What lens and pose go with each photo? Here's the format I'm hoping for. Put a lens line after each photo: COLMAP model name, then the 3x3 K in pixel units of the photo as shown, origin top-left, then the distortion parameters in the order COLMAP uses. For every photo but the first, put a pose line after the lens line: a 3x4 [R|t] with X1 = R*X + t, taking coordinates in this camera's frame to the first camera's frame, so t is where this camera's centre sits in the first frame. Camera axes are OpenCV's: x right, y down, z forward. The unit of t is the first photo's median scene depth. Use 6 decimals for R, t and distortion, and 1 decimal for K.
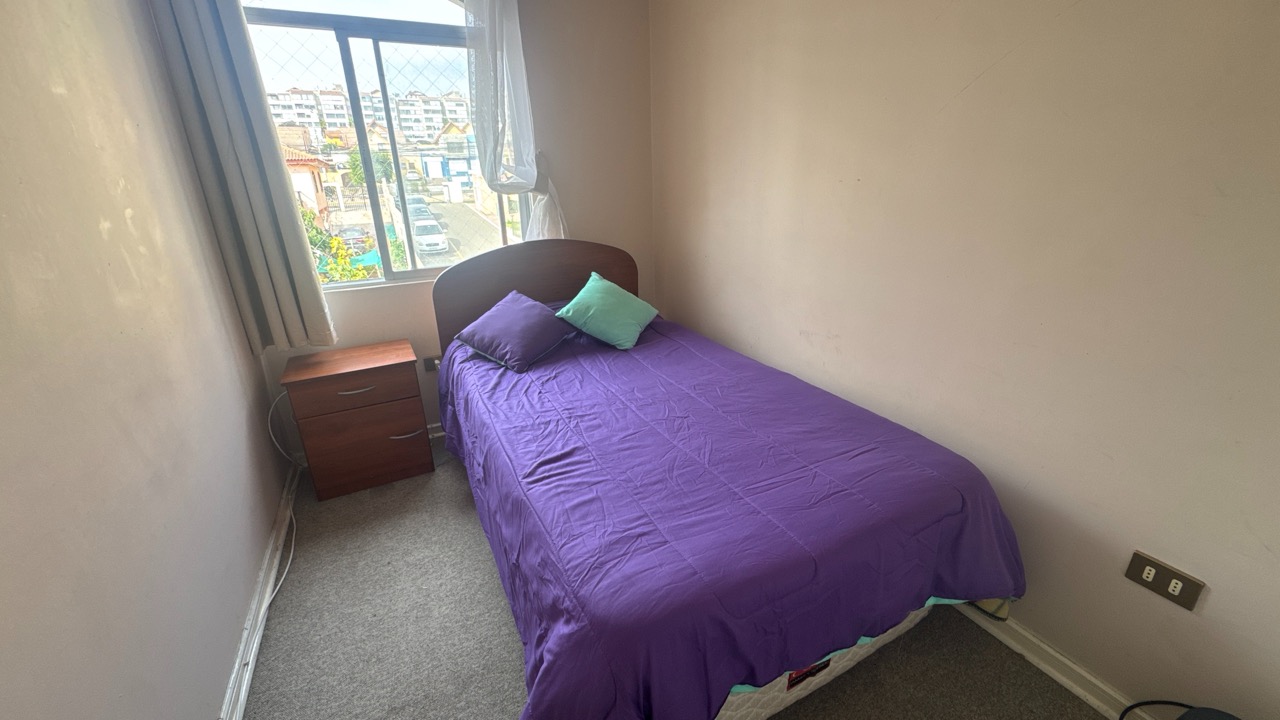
lens RADIAL K [[511.9, 0, 644.1], [0, 511.9, 358.8], [0, 0, 1]] dist [-0.003399, 0.000559]
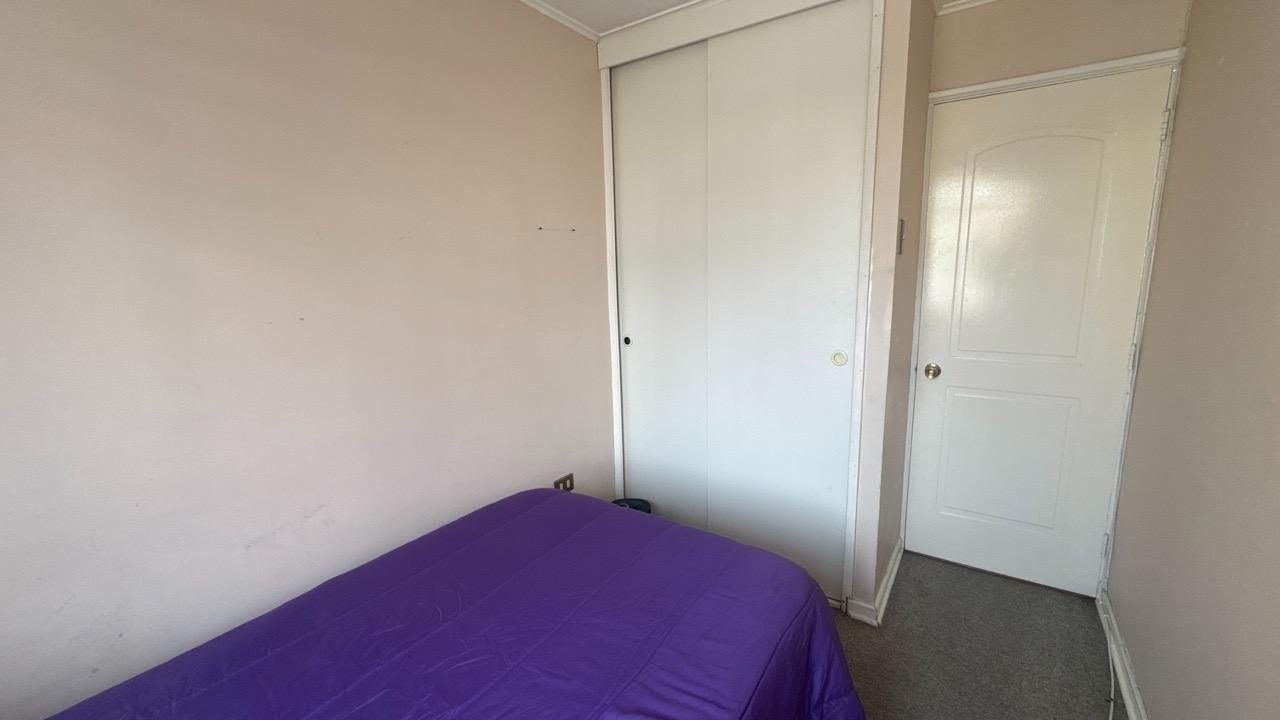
lens RADIAL K [[511.9, 0, 640.4], [0, 511.9, 361.0], [0, 0, 1]] dist [-0.003399, 0.000559]
pose [[-0.484023, -0.113900, 0.867611, -0.777198], [0.325153, 0.897092, 0.299167, -0.489476], [-0.812402, 0.426910, -0.397178, 1.362020]]
